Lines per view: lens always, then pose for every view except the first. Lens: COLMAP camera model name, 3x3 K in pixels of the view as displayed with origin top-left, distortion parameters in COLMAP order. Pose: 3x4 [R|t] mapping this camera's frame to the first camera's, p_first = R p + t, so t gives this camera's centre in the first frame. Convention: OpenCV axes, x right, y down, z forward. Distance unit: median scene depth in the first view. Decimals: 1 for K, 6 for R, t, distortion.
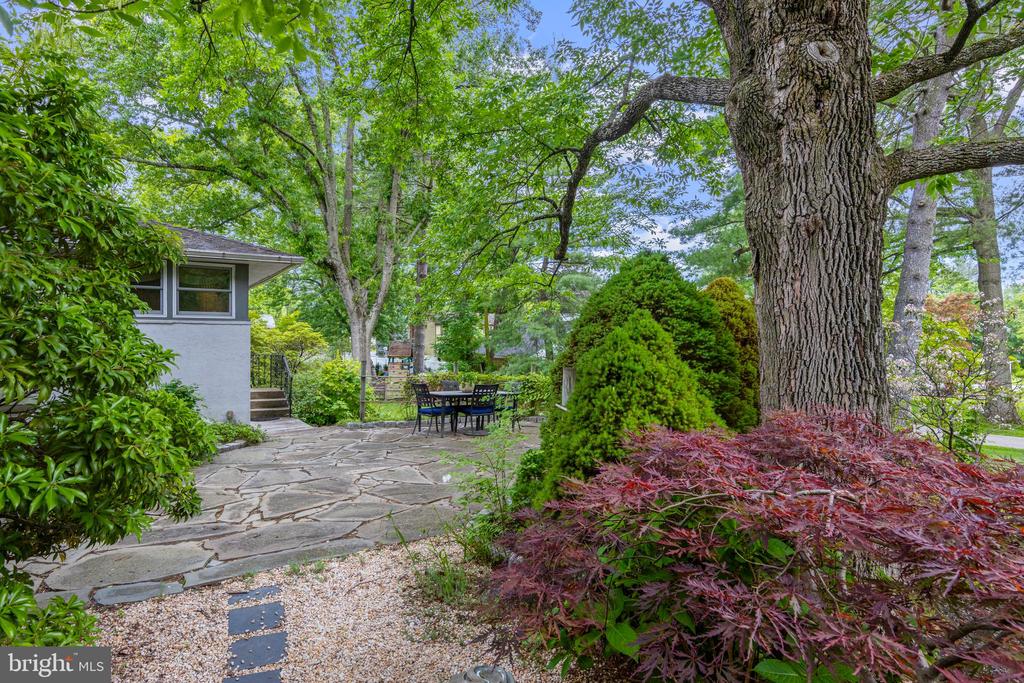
lens RADIAL K [[558.2, 0, 508.9], [0, 558.2, 340.1], [0, 0, 1]] dist [0.023092, -0.000673]
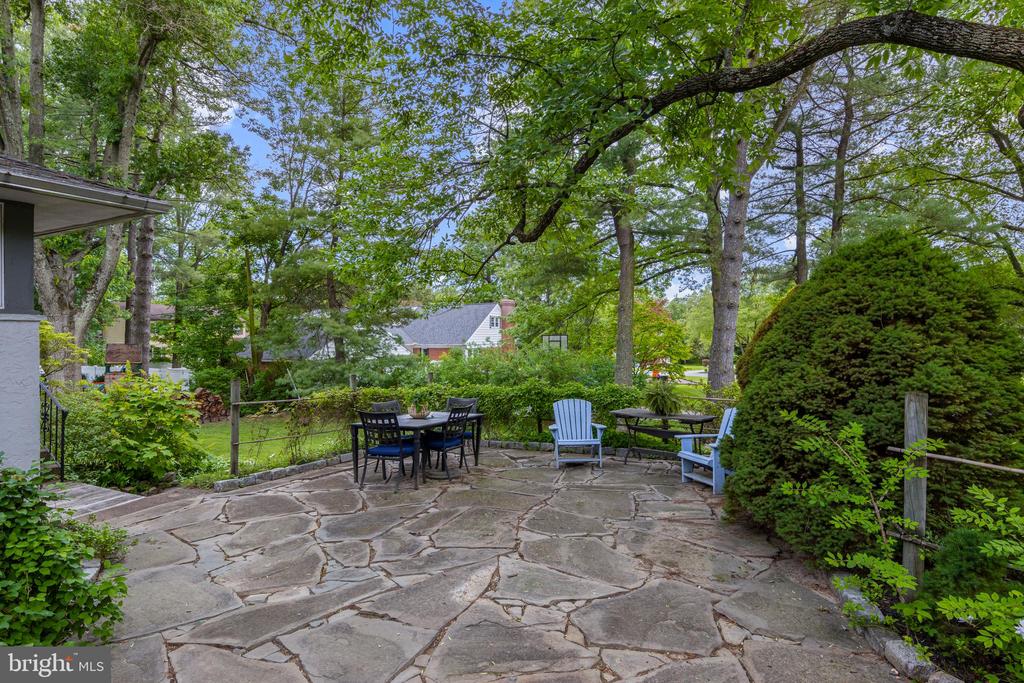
lens RADIAL K [[574.3, 0, 512.0], [0, 574.3, 341.5], [0, 0, 1]] dist [-0.000650, -0.000527]
pose [[0.885418, -0.003124, 0.464786, -0.104509], [0.000813, 0.999986, 0.005173, -0.003684], [-0.464795, -0.004202, 0.885408, 0.105490]]
